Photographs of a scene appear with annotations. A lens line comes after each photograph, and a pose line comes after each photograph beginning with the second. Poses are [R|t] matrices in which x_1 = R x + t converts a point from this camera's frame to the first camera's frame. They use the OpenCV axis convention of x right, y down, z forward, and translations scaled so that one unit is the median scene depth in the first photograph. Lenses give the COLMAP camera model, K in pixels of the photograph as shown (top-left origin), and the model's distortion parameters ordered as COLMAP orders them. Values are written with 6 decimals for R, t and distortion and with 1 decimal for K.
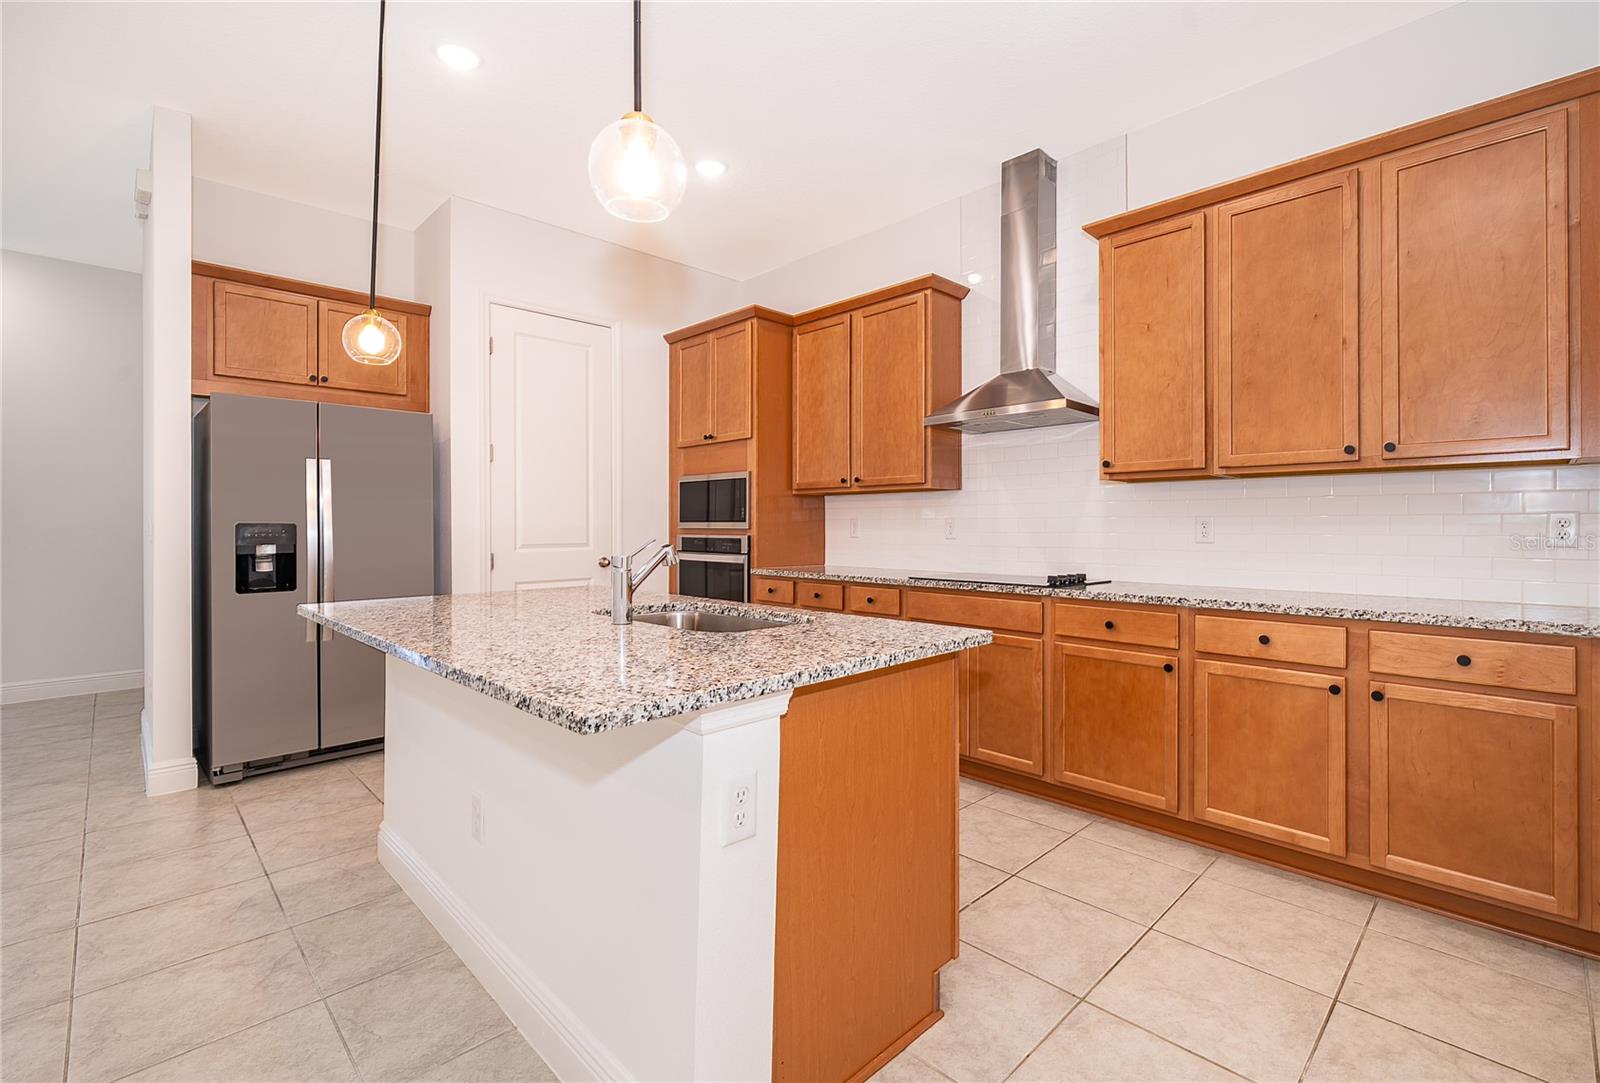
lens RADIAL K [[710.6, 0, 823.5], [0, 710.6, 531.2], [0, 0, 1]] dist [0.000844, -0.001592]
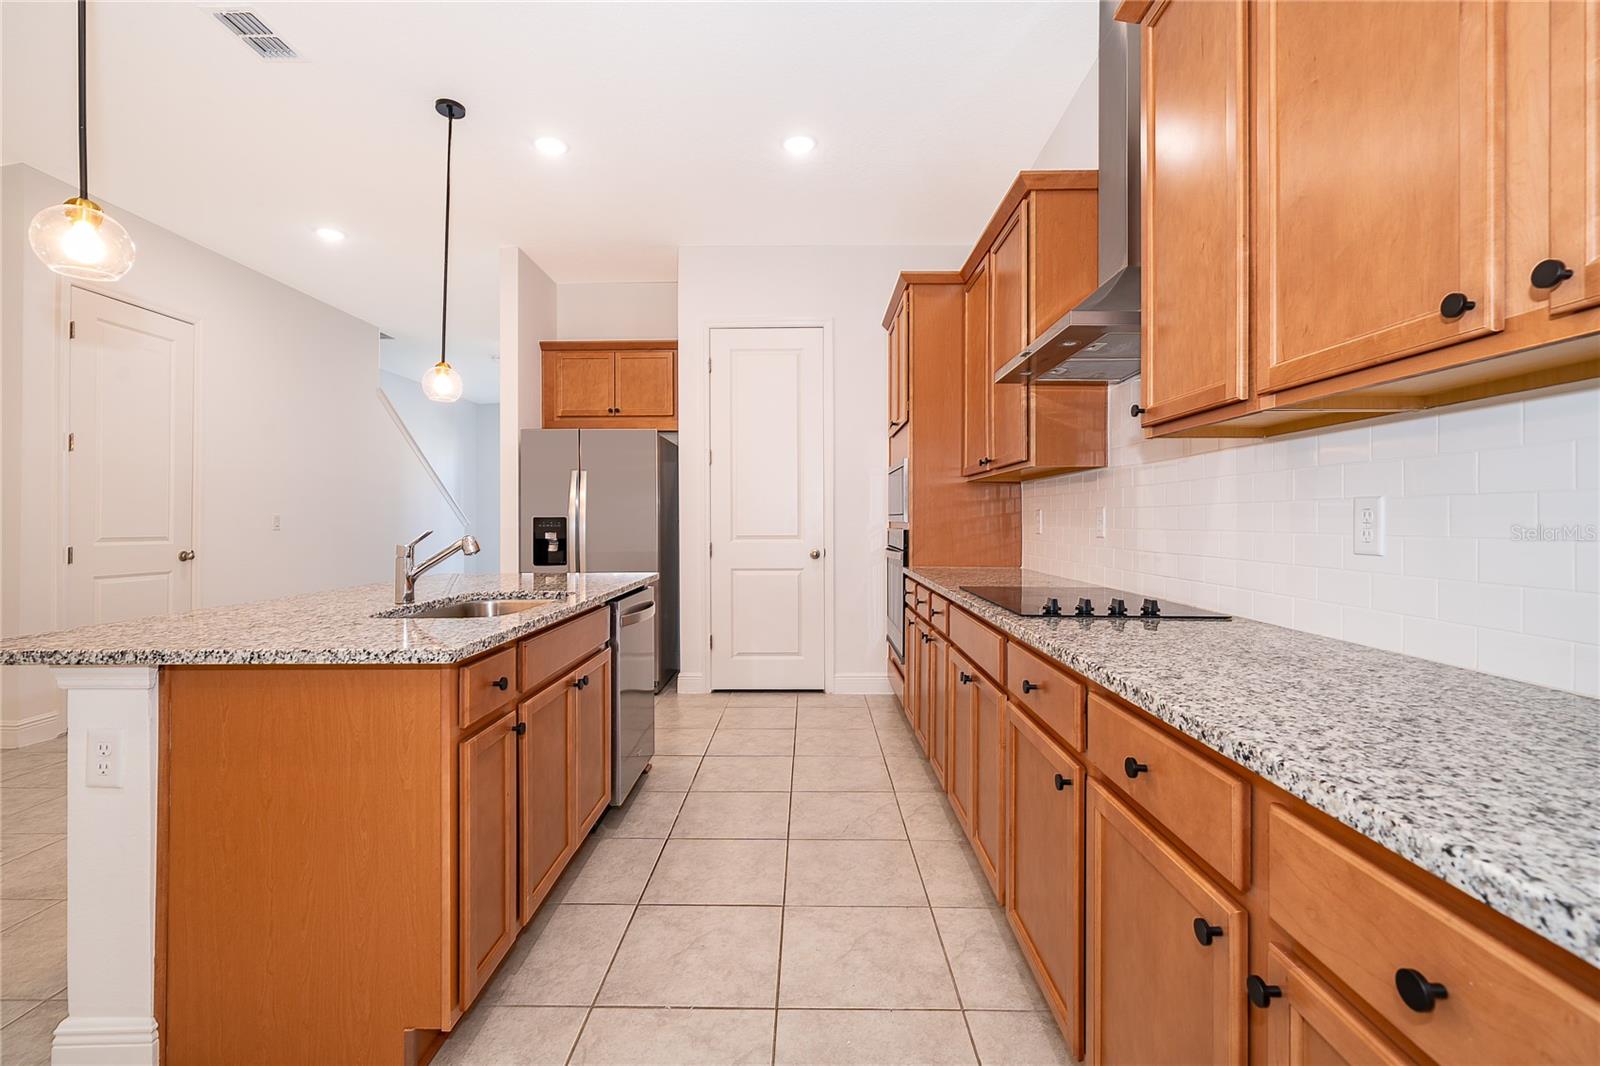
lens RADIAL K [[690.6, 0, 795.2], [0, 690.6, 528.1], [0, 0, 1]] dist [0.002234, -0.000598]
pose [[0.701589, 0.008603, -0.712530, 0.565035], [-0.005335, 0.999963, 0.006821, -0.001750], [0.712562, -0.000984, 0.701609, 0.384899]]
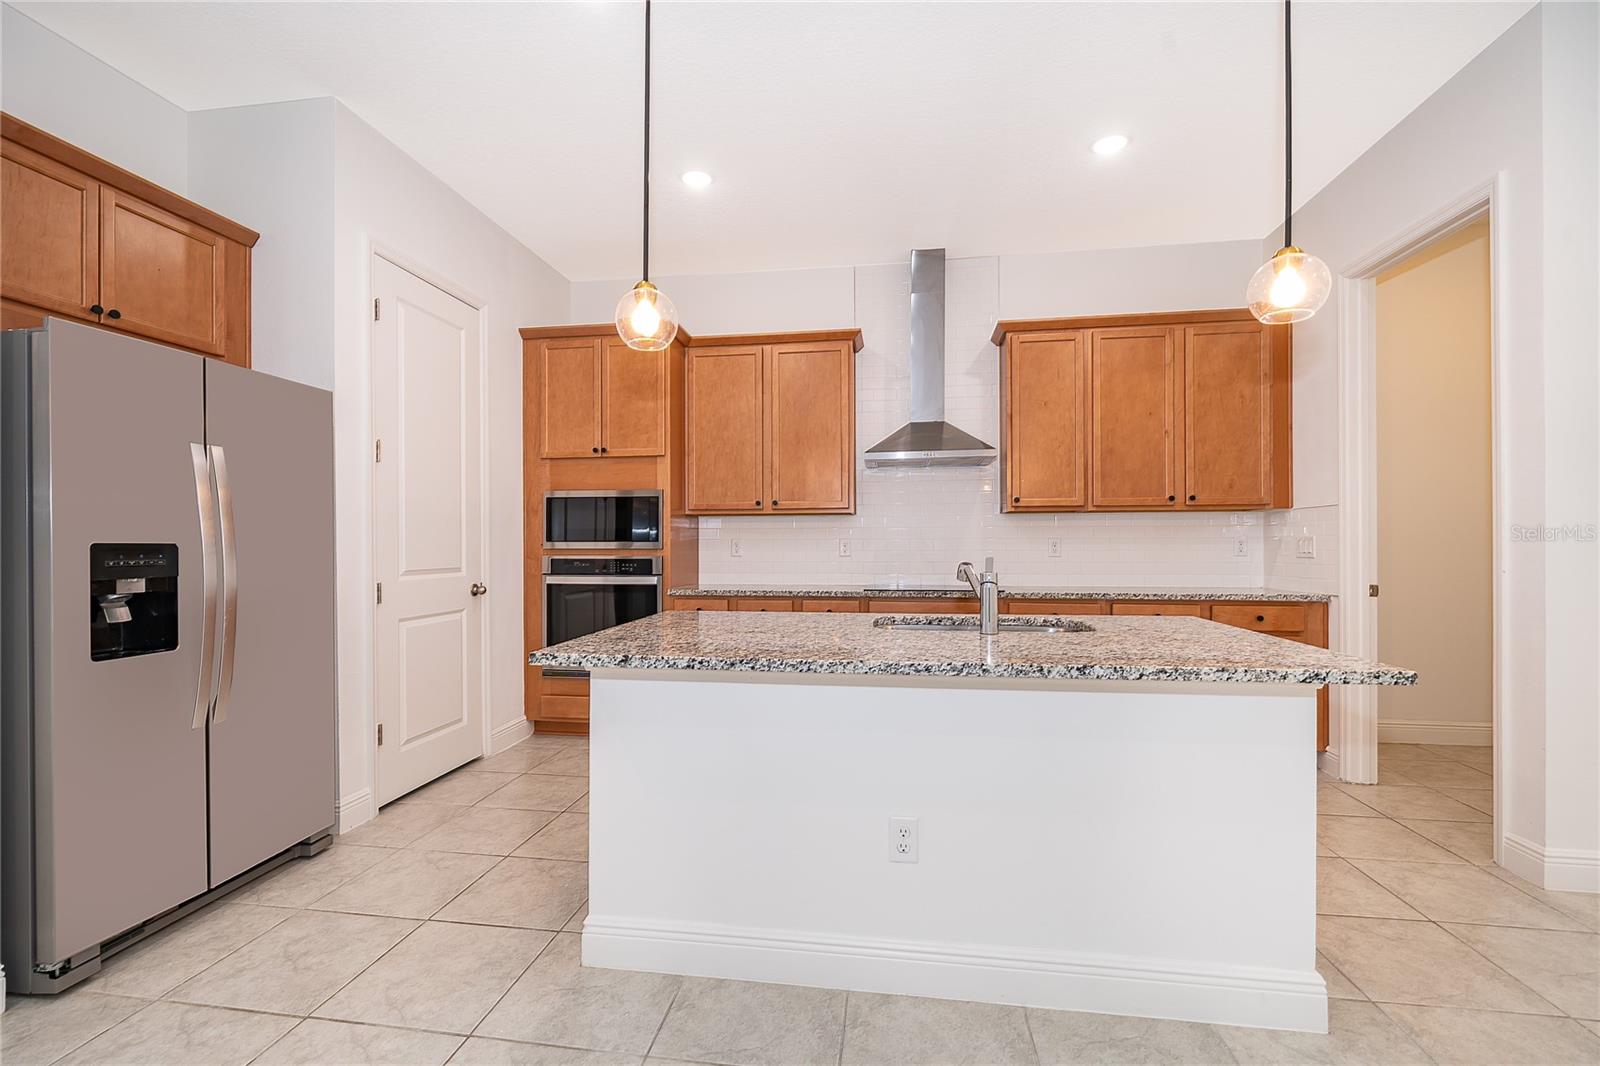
lens RADIAL K [[690.6, 0, 791.6], [0, 690.6, 541.8], [0, 0, 1]] dist [0.002234, -0.000598]
pose [[0.805022, 0.001595, 0.593243, -0.696484], [0.006521, 0.999912, -0.011537, -0.001127], [-0.593209, 0.013156, 0.804941, 0.181488]]
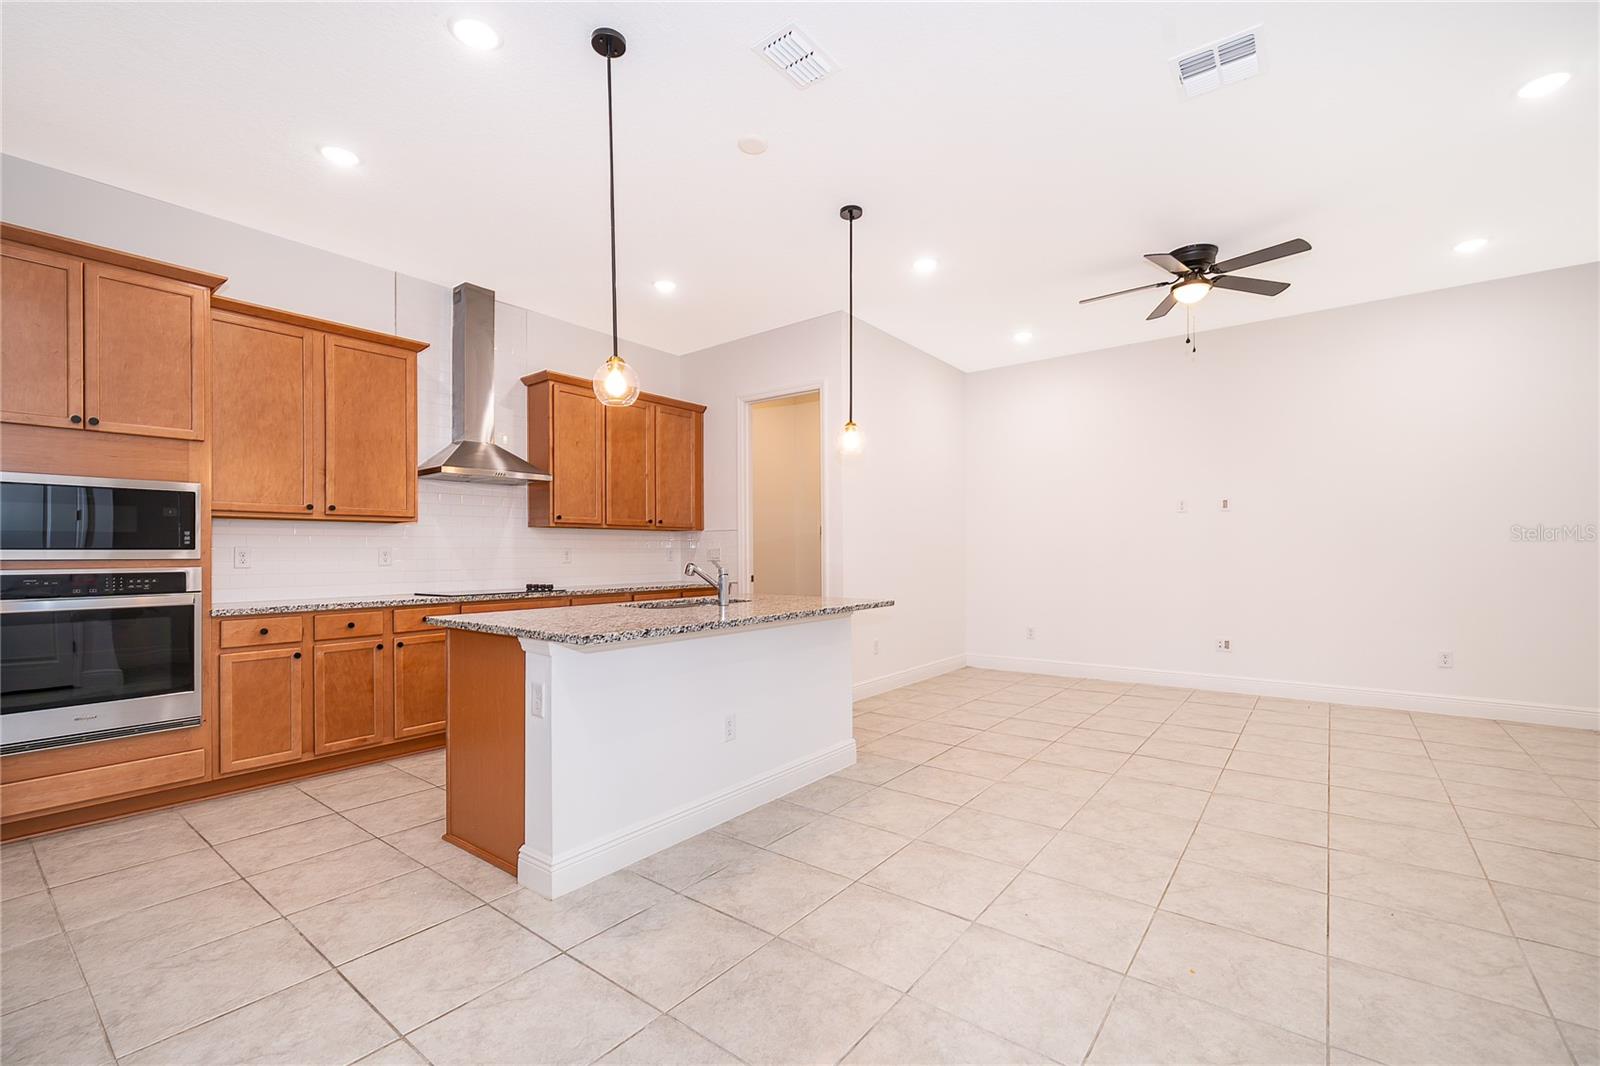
lens RADIAL K [[690.6, 0, 809.3], [0, 690.6, 544.6], [0, 0, 1]] dist [0.002234, -0.000598]
pose [[-0.137971, 0.014319, 0.990333, -1.242784], [0.015075, 0.999810, -0.012356, 0.000136], [-0.990322, 0.013225, -0.138160, 0.605599]]
